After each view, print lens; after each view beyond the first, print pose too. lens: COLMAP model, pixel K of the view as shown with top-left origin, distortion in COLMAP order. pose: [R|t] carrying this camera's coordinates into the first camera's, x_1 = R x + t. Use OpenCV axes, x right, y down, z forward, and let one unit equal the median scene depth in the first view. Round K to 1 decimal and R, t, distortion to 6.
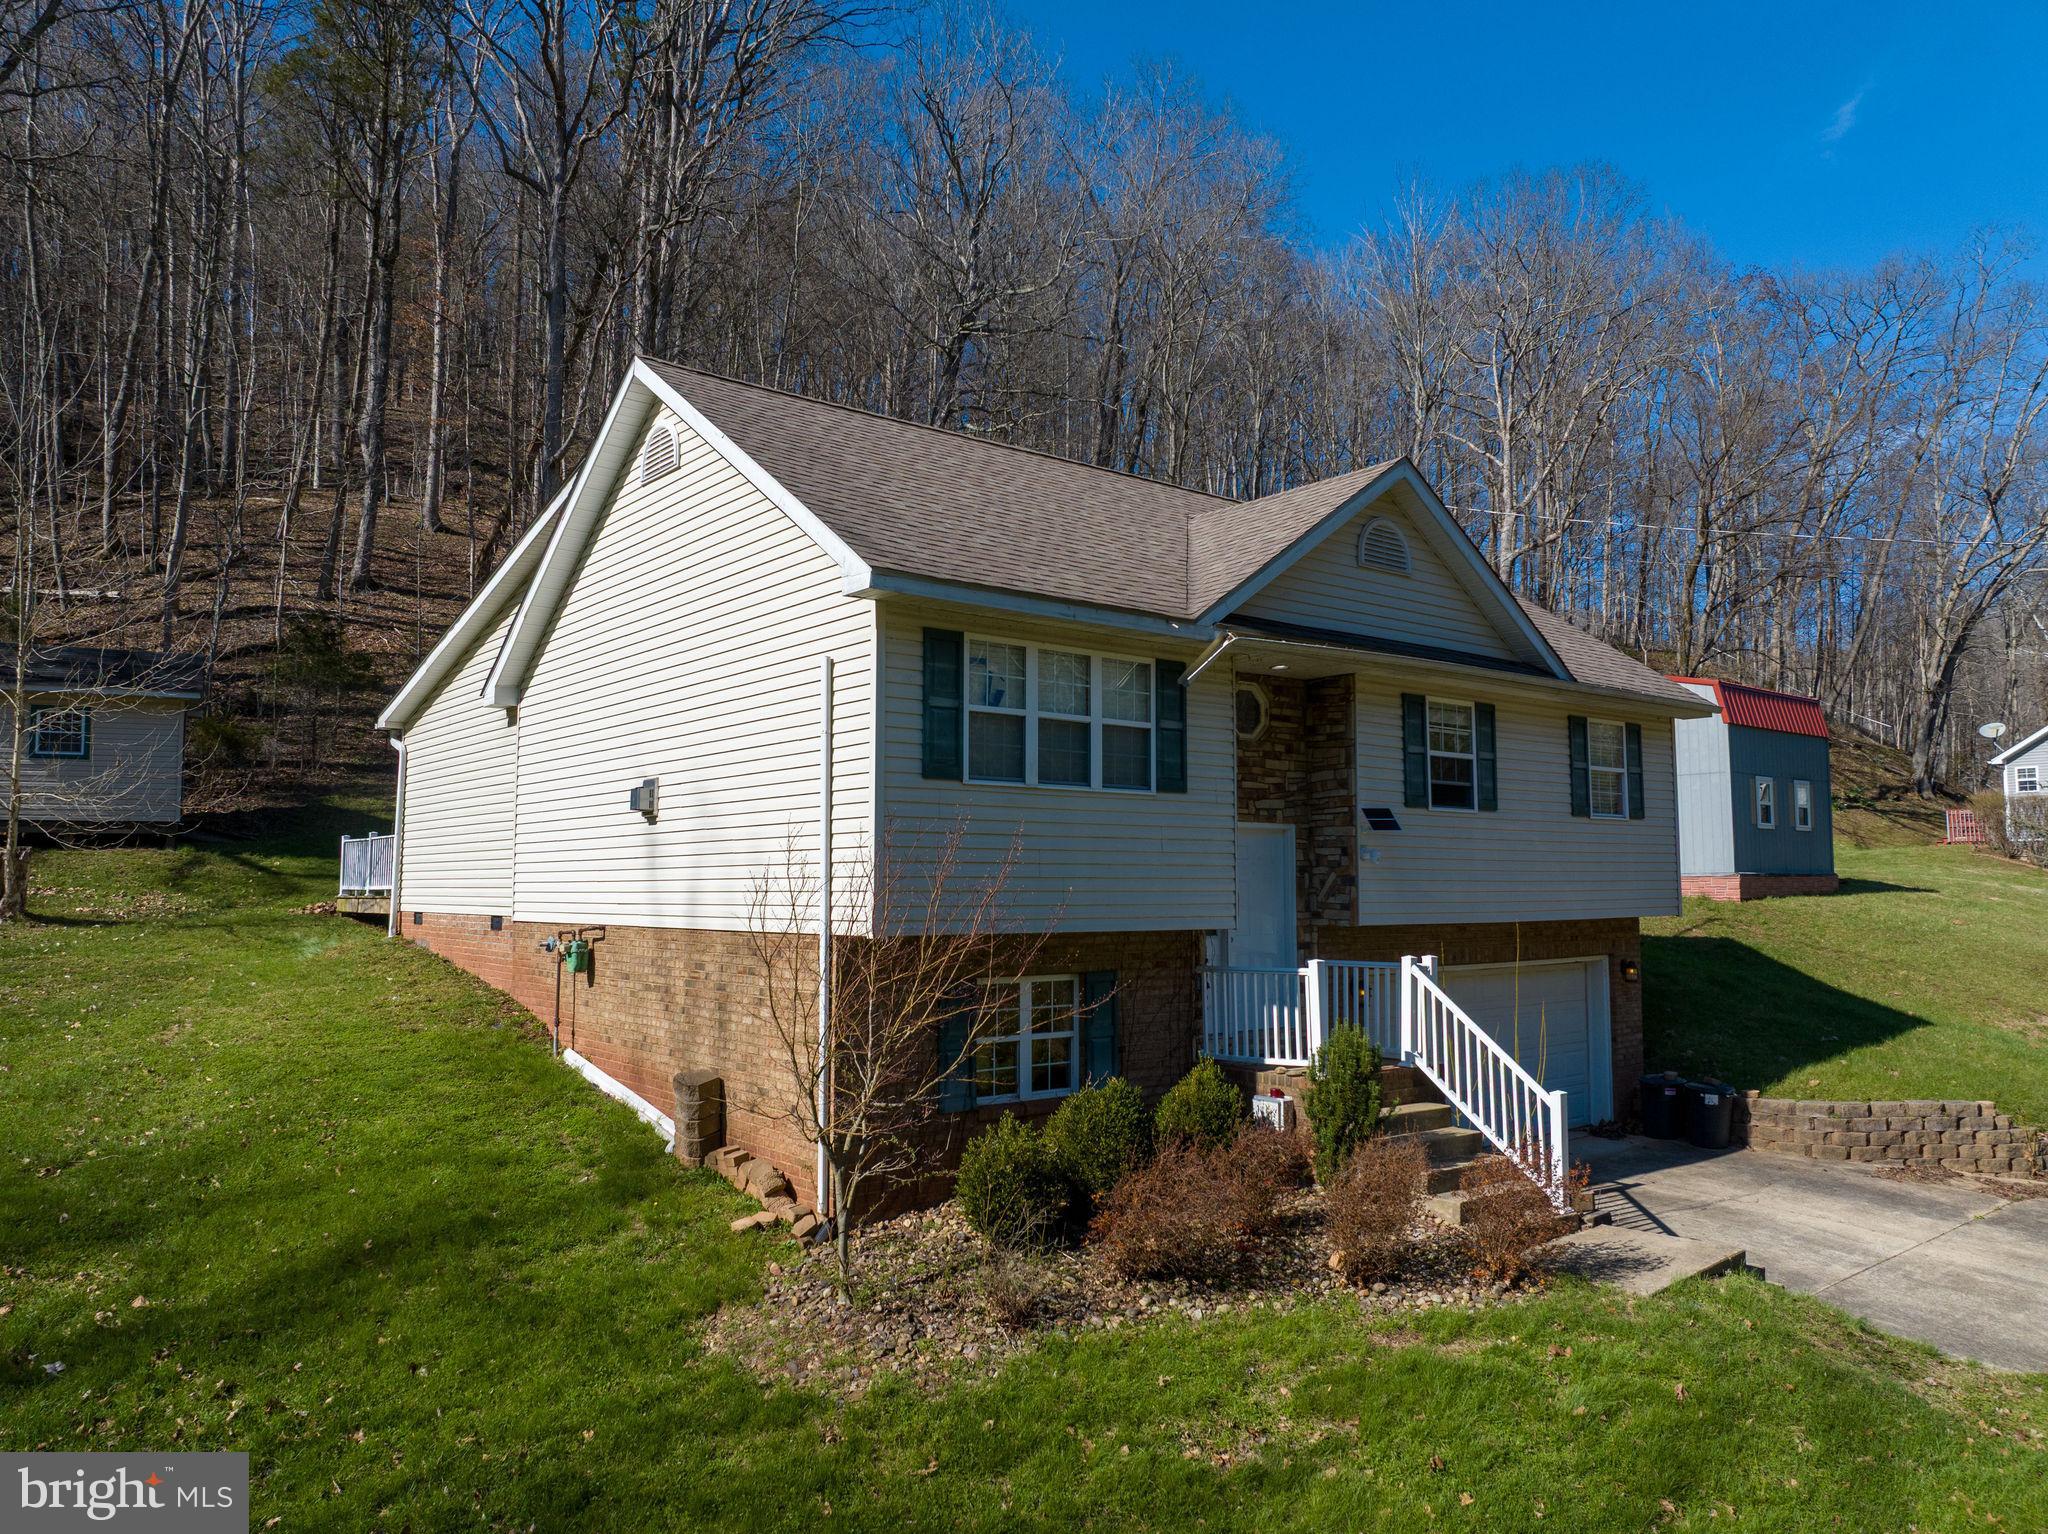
lens RADIAL K [[1449.6, 0, 1021.1], [0, 1449.6, 759.2], [0, 0, 1]] dist [-0.060316, 0.033123]
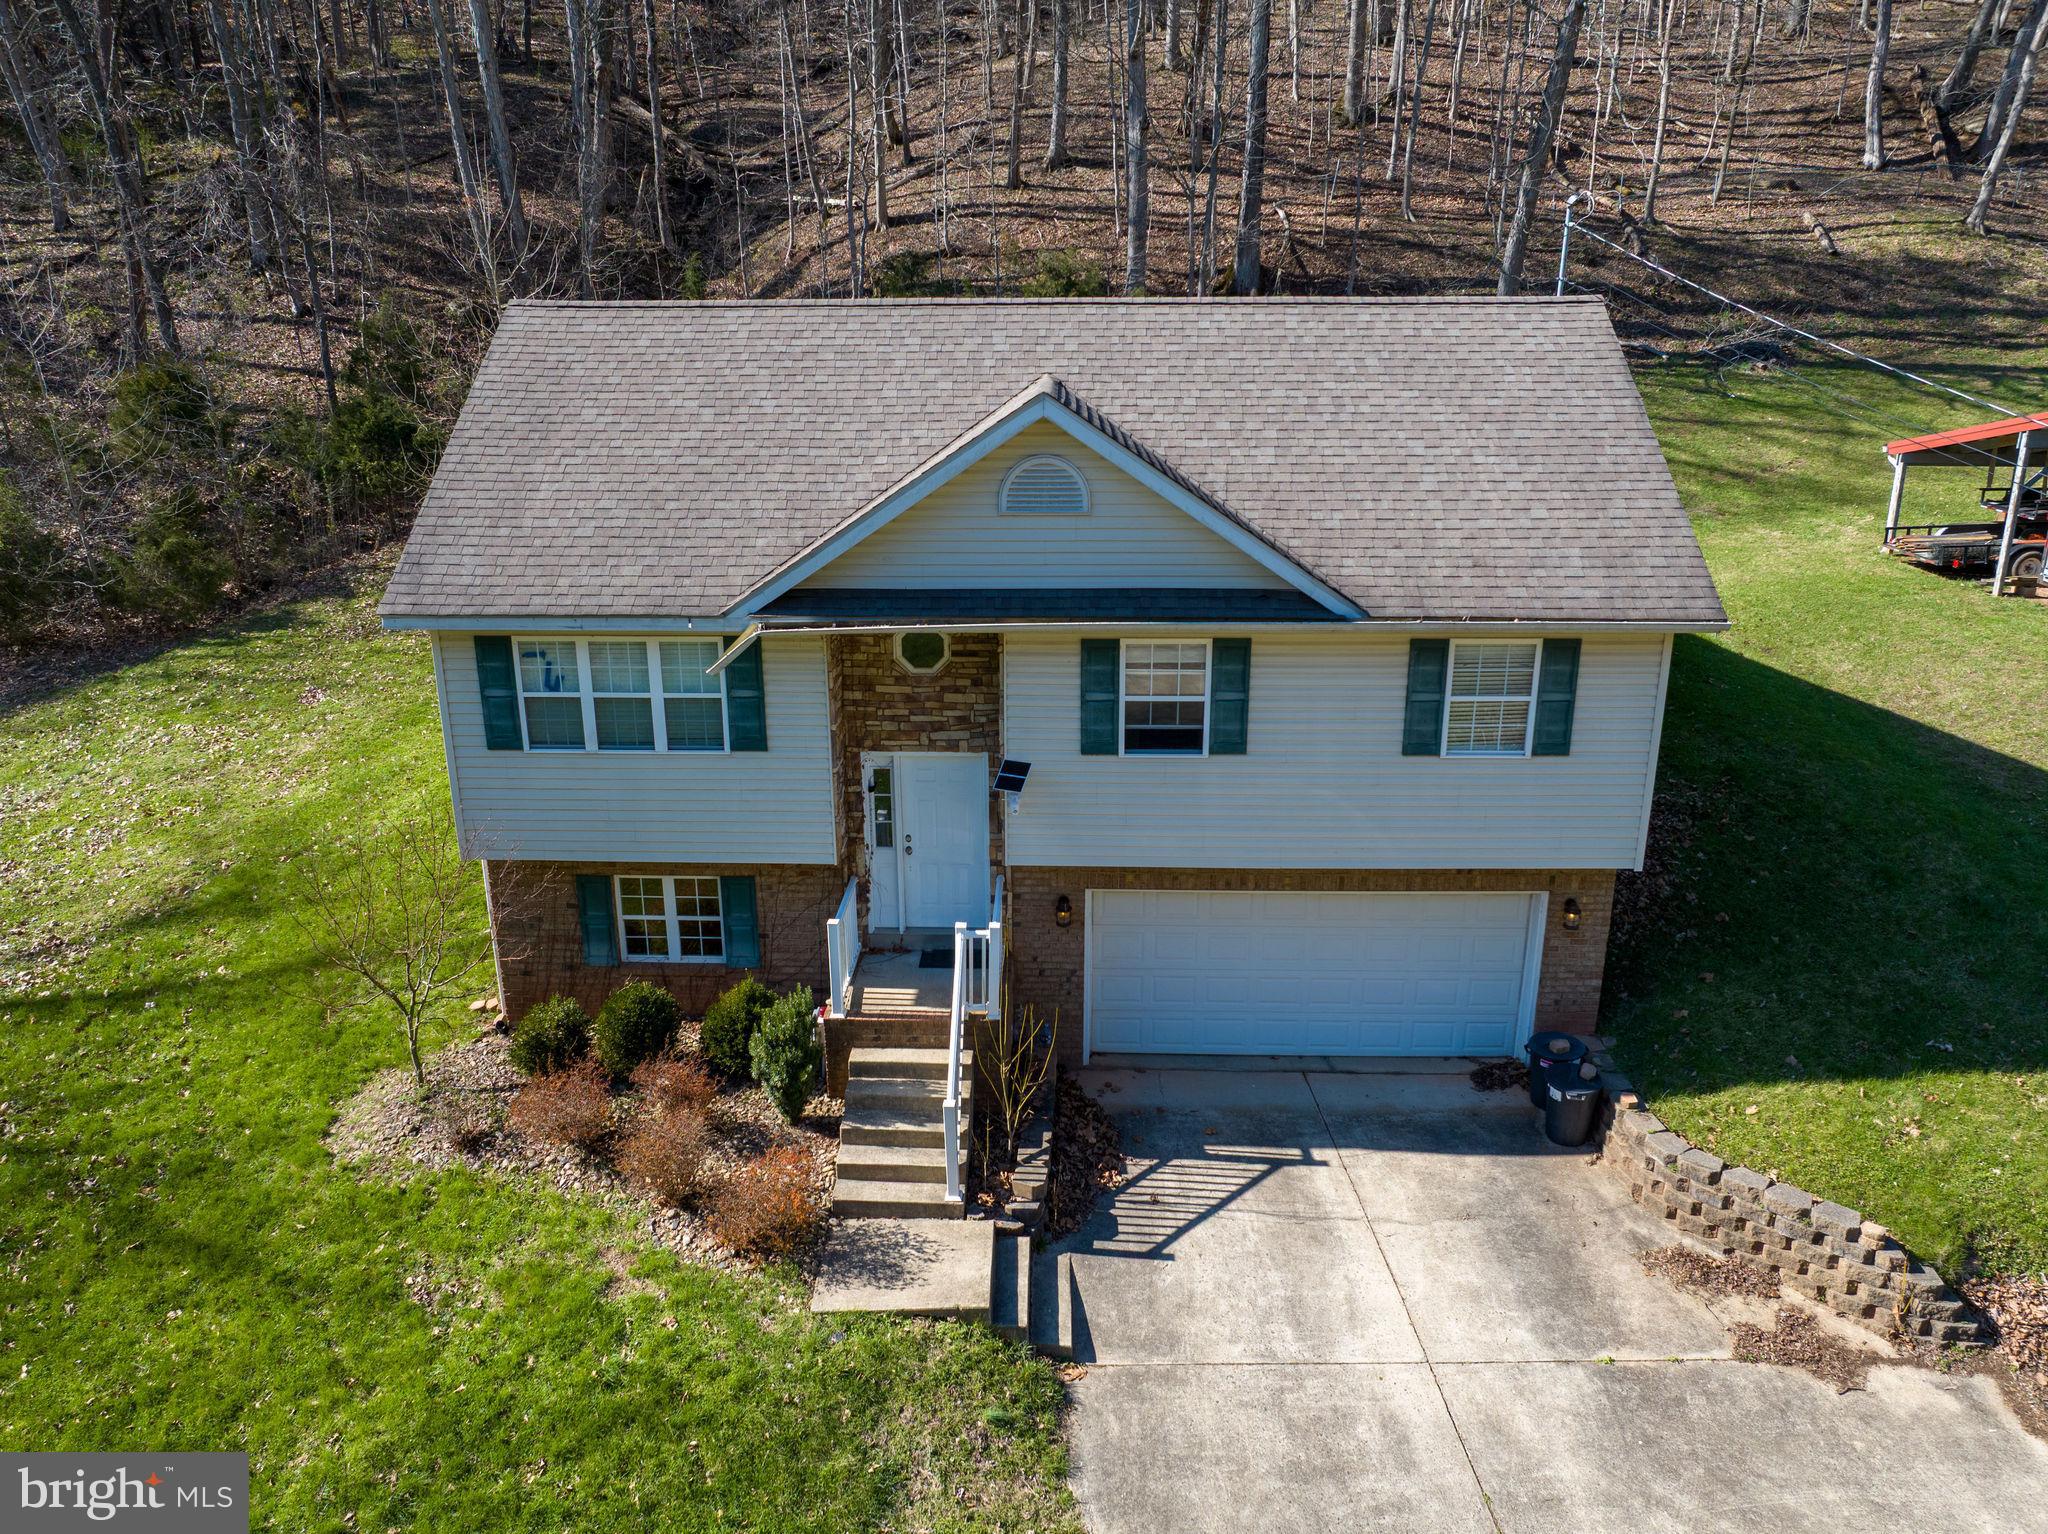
lens RADIAL K [[1441.6, 0, 1024.8], [0, 1441.6, 762.2], [0, 0, 1]] dist [-0.037192, -0.001734]
pose [[0.764176, 0.193993, -0.615144, 0.935911], [0.061373, 0.927504, 0.368741, -0.360923], [0.642082, -0.319535, 0.696870, 0.336824]]
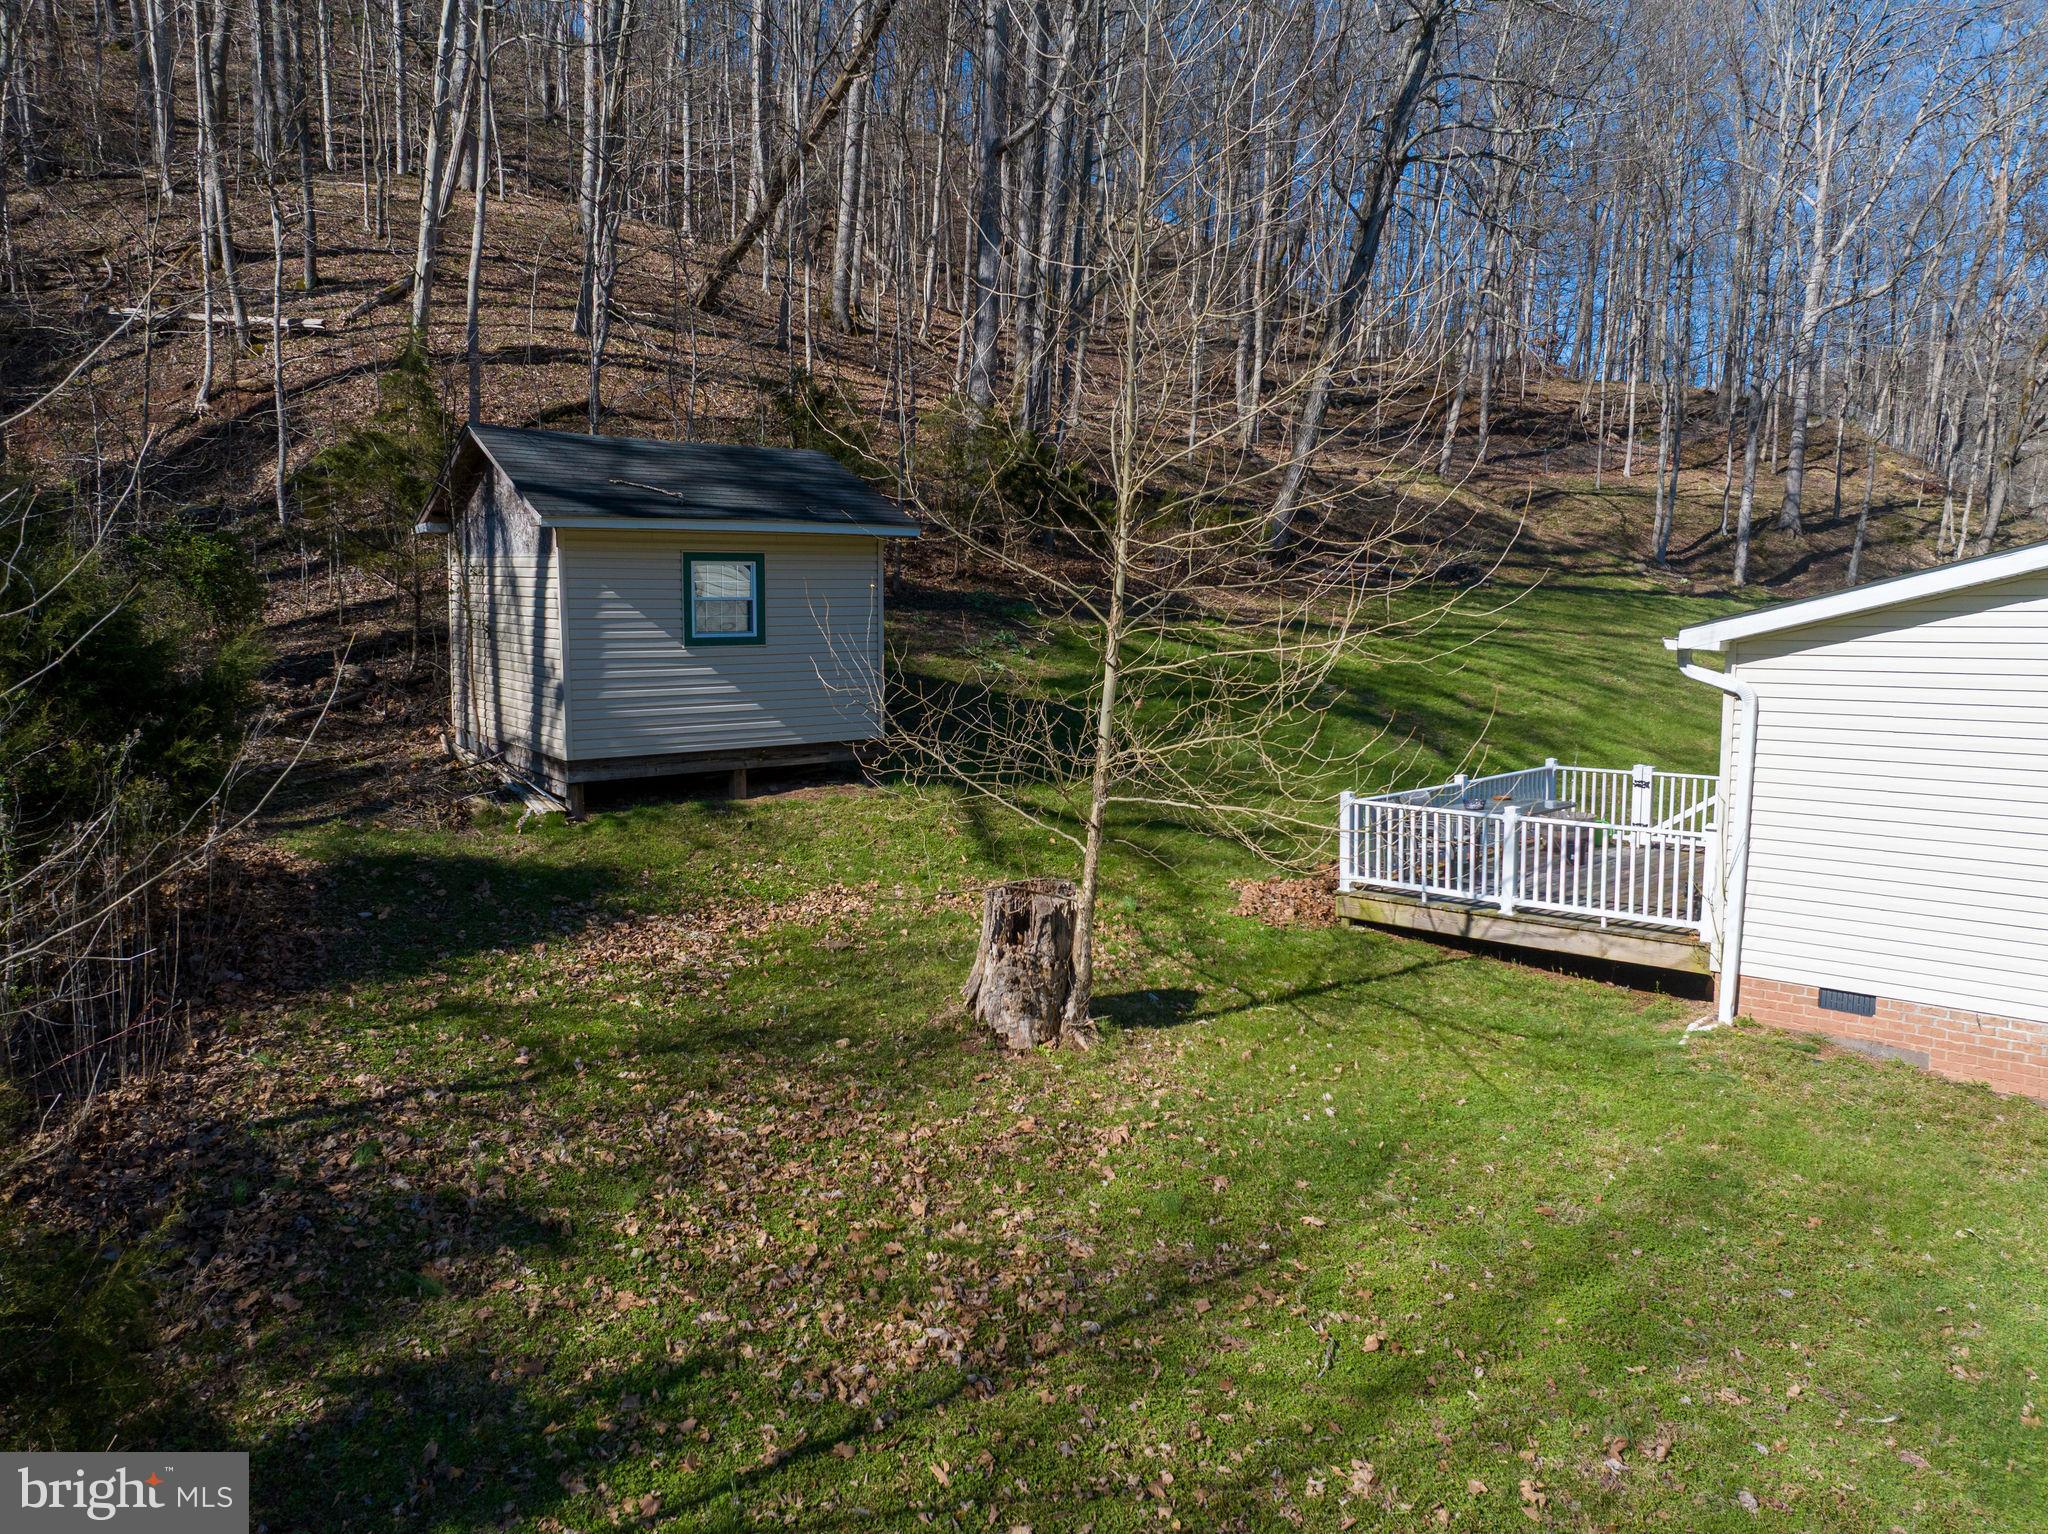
lens RADIAL K [[1441.6, 0, 1024.8], [0, 1441.6, 762.2], [0, 0, 1]] dist [-0.037192, -0.001734]
pose [[0.991568, -0.011595, 0.129071, -1.224071], [-0.012595, 0.982650, 0.185041, -0.122667], [-0.128977, -0.185106, 0.974218, 0.772136]]
